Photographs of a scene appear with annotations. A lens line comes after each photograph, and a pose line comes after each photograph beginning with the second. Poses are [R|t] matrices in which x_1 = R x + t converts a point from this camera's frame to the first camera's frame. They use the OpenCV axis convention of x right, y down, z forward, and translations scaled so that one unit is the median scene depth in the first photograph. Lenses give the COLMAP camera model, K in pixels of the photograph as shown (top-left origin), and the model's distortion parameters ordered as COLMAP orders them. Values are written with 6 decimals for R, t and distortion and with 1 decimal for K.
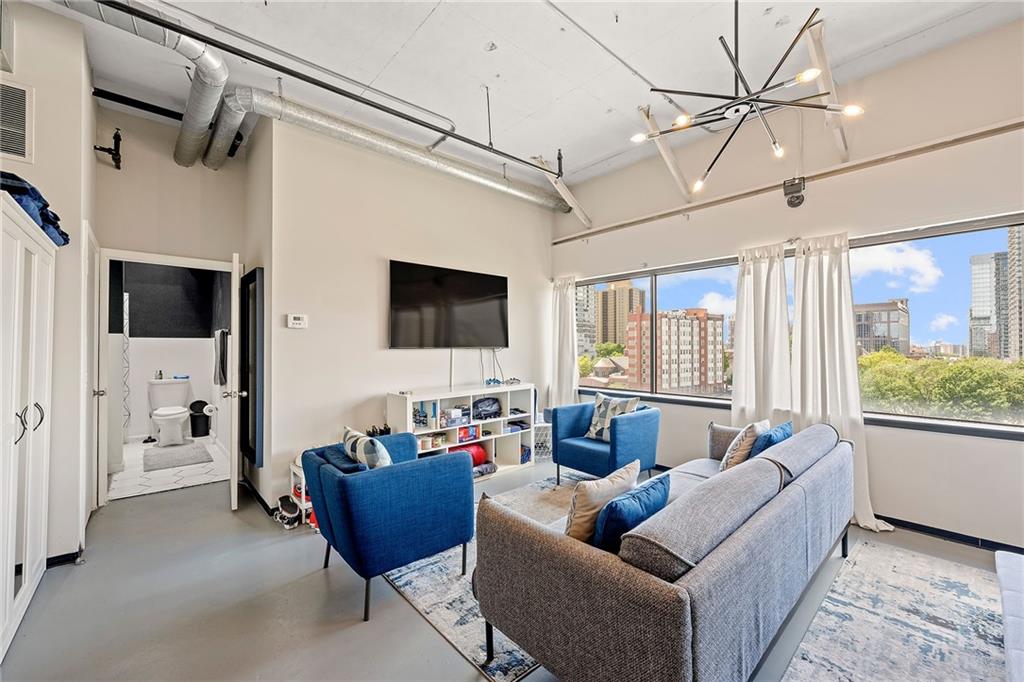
lens RADIAL K [[409.7, 0, 510.0], [0, 409.7, 343.4], [0, 0, 1]] dist [-0.003325, 0.000012]
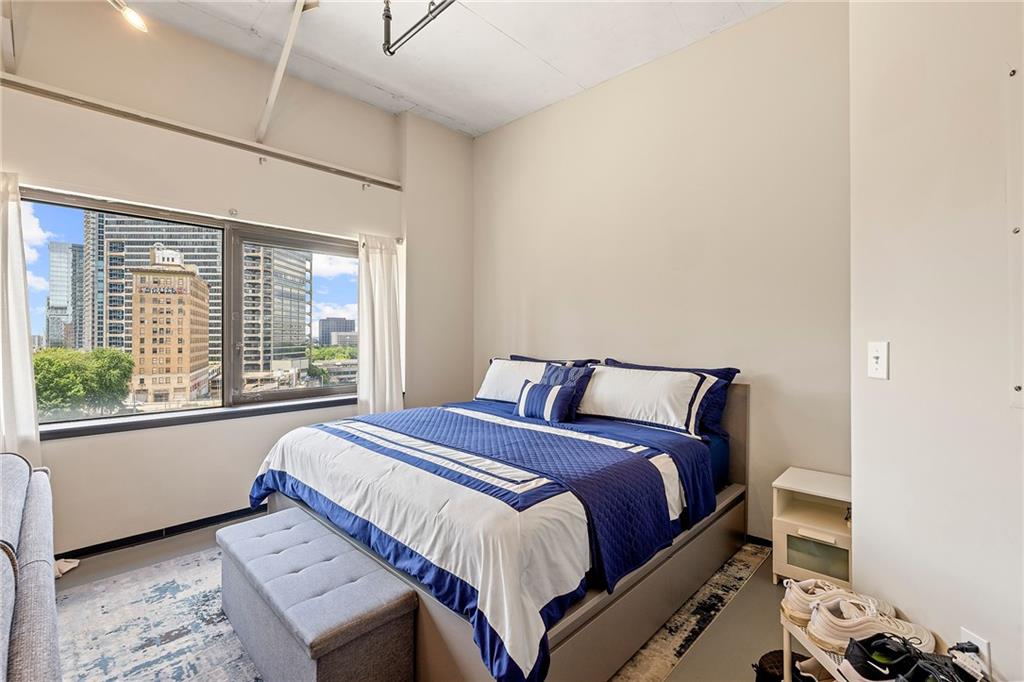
lens RADIAL K [[448.7, 0, 515.6], [0, 448.7, 333.0], [0, 0, 1]] dist [-0.000476, -0.000368]
pose [[-0.079998, 0.009737, 0.996747, -0.021756], [-0.009278, 0.999902, -0.010513, 0.003298], [-0.996752, -0.010088, -0.079900, 0.286312]]
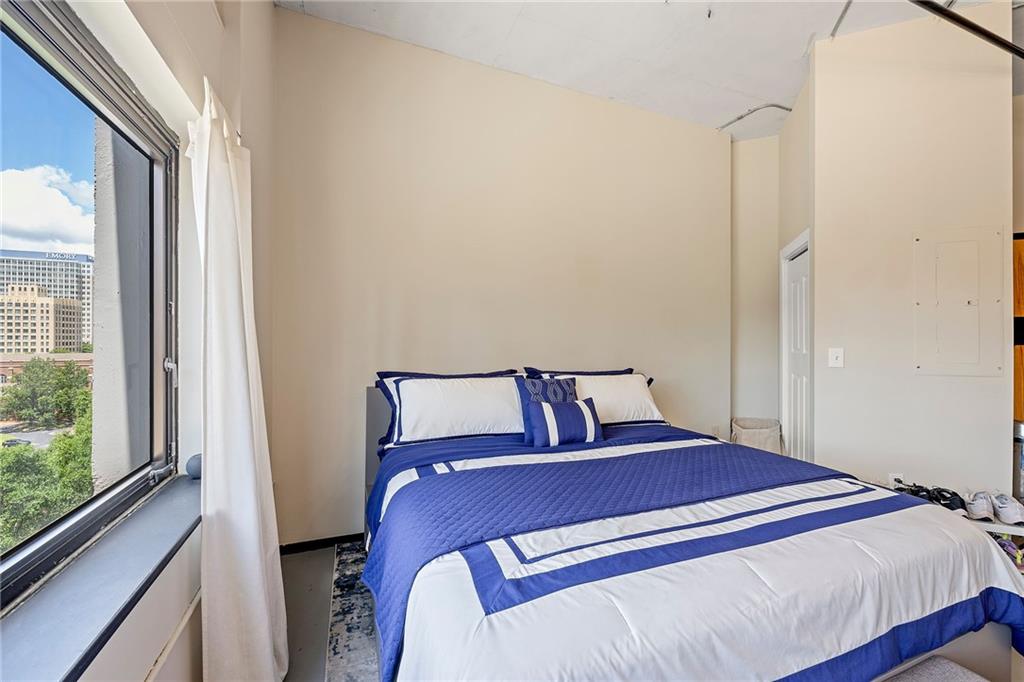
lens RADIAL K [[409.7, 0, 508.9], [0, 409.7, 335.6], [0, 0, 1]] dist [-0.003325, 0.000012]
pose [[-0.939144, 0.000922, 0.343523, 1.151014], [-0.004478, 0.999879, -0.014924, -0.011451], [-0.343495, -0.015554, -0.939026, 1.176798]]
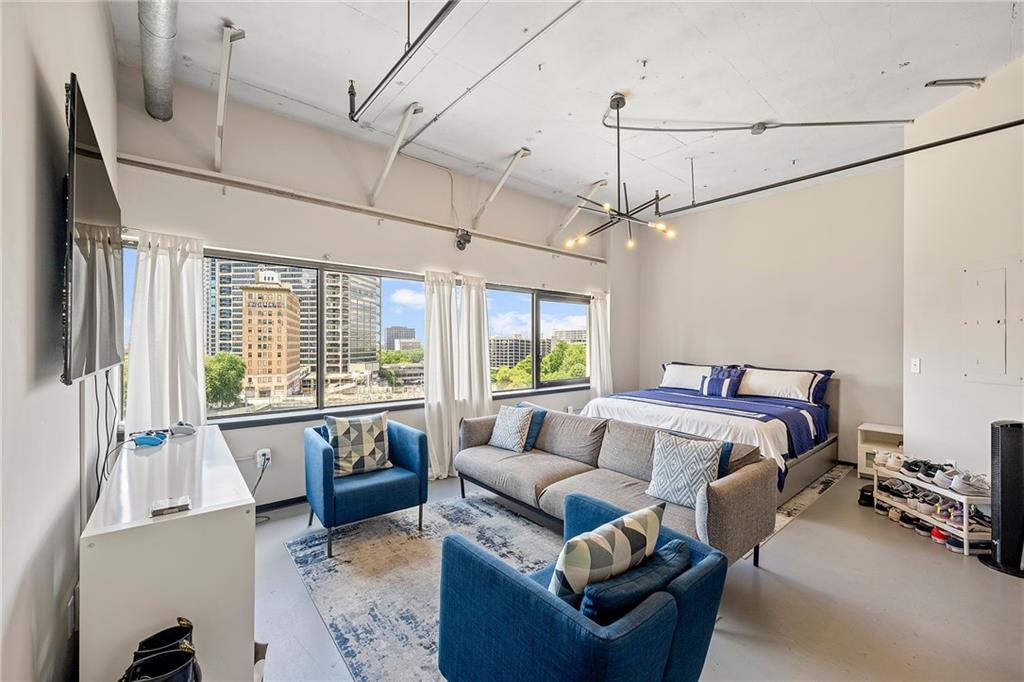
lens RADIAL K [[409.7, 0, 512.9], [0, 409.7, 343.2], [0, 0, 1]] dist [-0.003325, 0.000012]
pose [[0.023273, 0.002328, 0.999726, -1.025730], [-0.011925, 0.999927, -0.002051, -0.034222], [-0.999658, -0.011874, 0.023299, 1.225623]]
